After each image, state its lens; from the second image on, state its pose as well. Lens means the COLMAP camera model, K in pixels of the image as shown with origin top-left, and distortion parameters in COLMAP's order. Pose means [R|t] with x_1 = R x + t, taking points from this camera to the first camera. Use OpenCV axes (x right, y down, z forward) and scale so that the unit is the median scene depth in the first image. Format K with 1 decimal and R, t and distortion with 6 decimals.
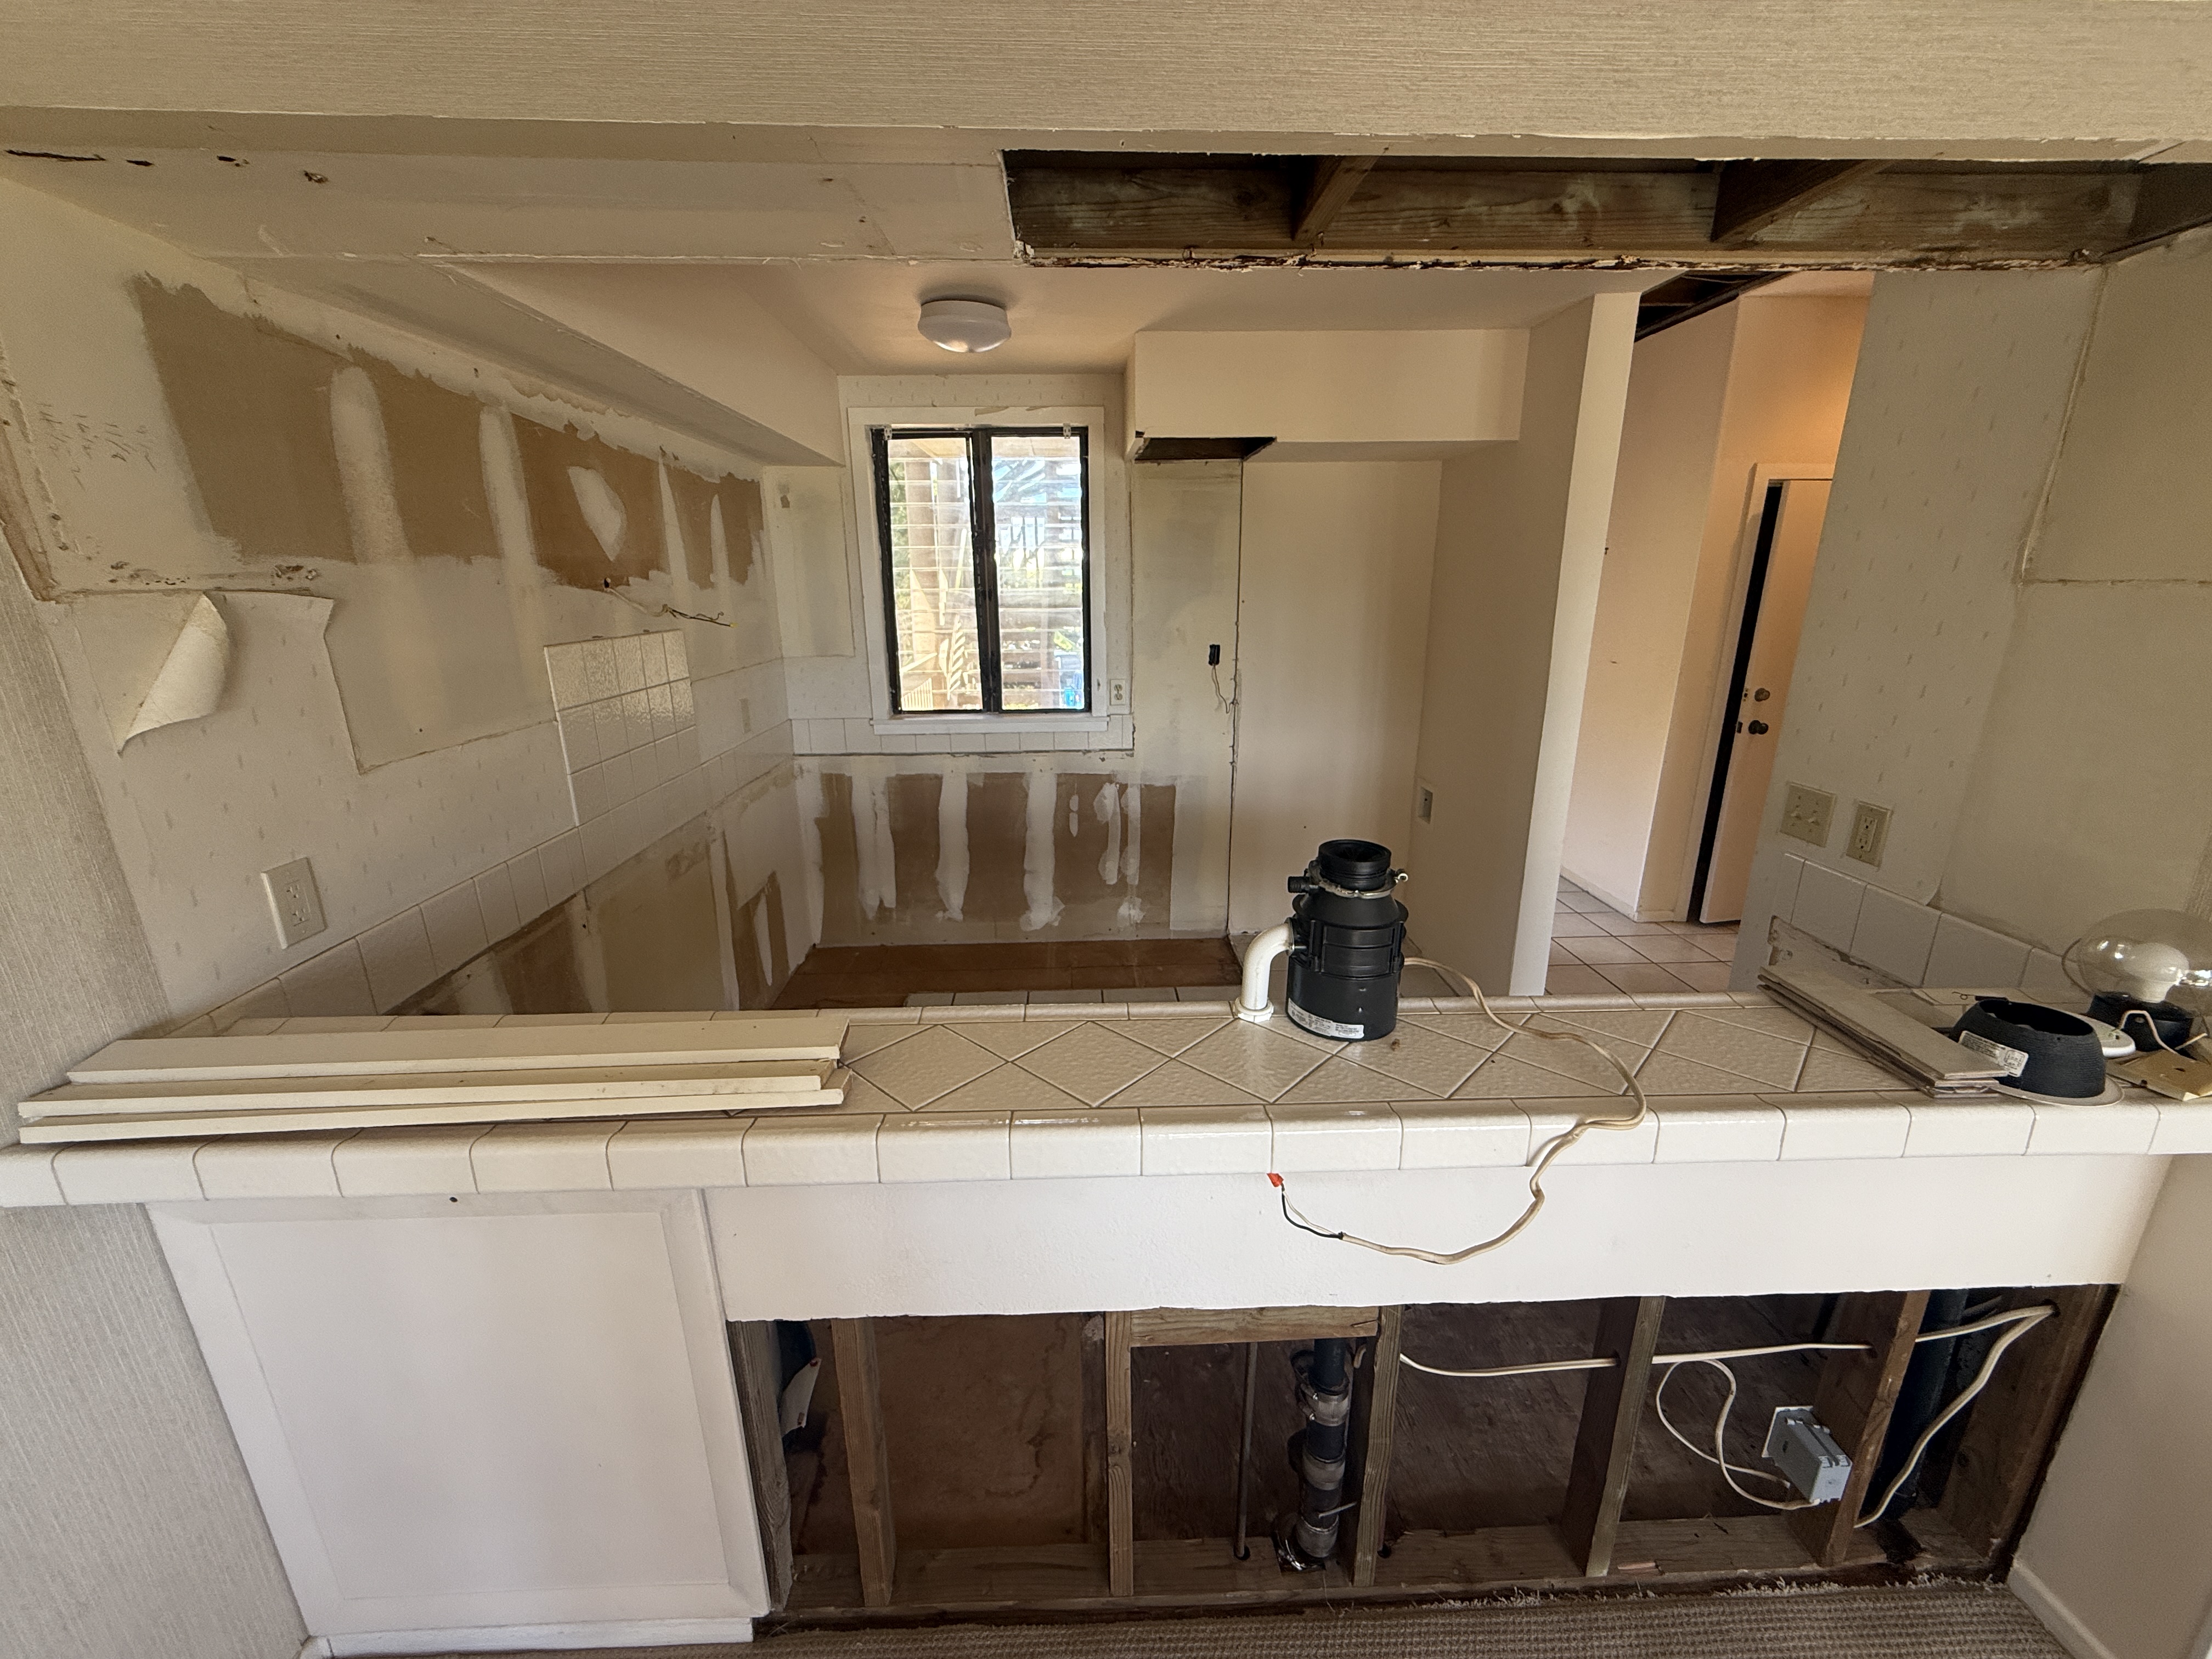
lens RADIAL K [[881.9, 0, 1098.3], [0, 881.9, 834.0], [0, 0, 1]] dist [0.000989, -0.000689]
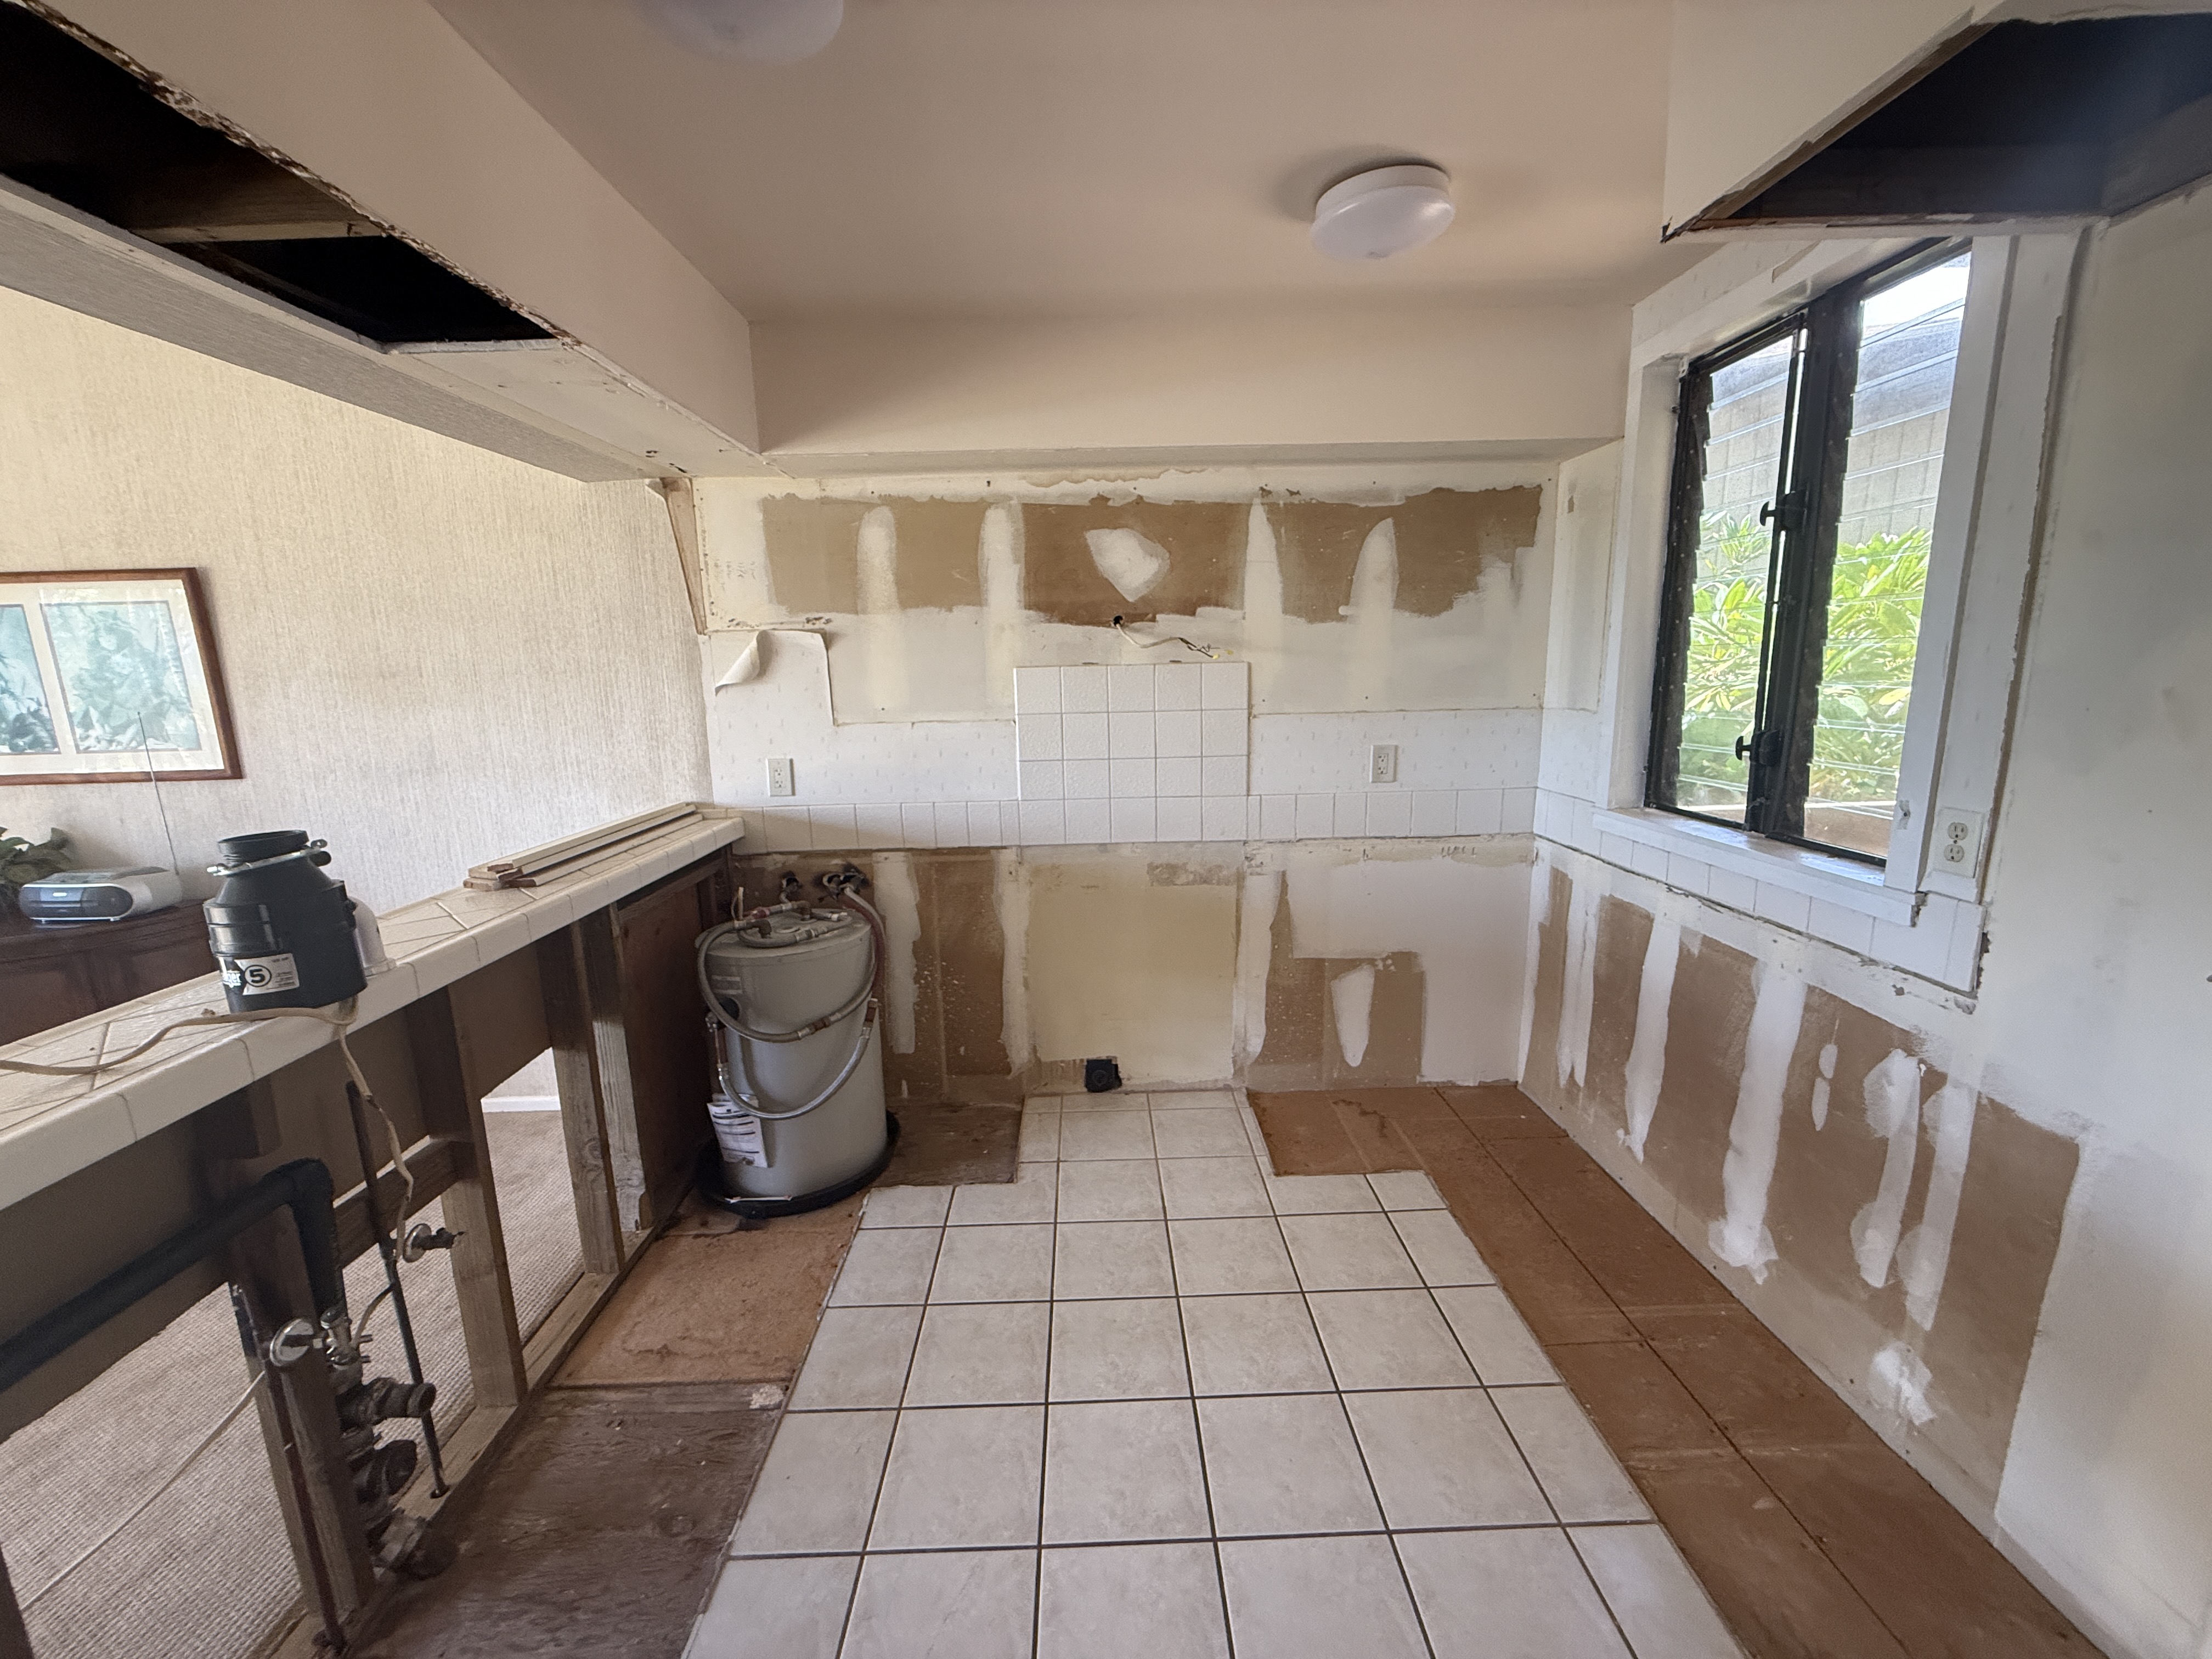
lens RADIAL K [[881.9, 0, 1097.5], [0, 881.9, 832.6], [0, 0, 1]] dist [0.000989, -0.000689]
pose [[-0.018234, 0.195325, -0.980569, 0.412560], [-0.255615, 0.947229, 0.193437, -0.141339], [0.966607, 0.254175, 0.032656, 0.605062]]
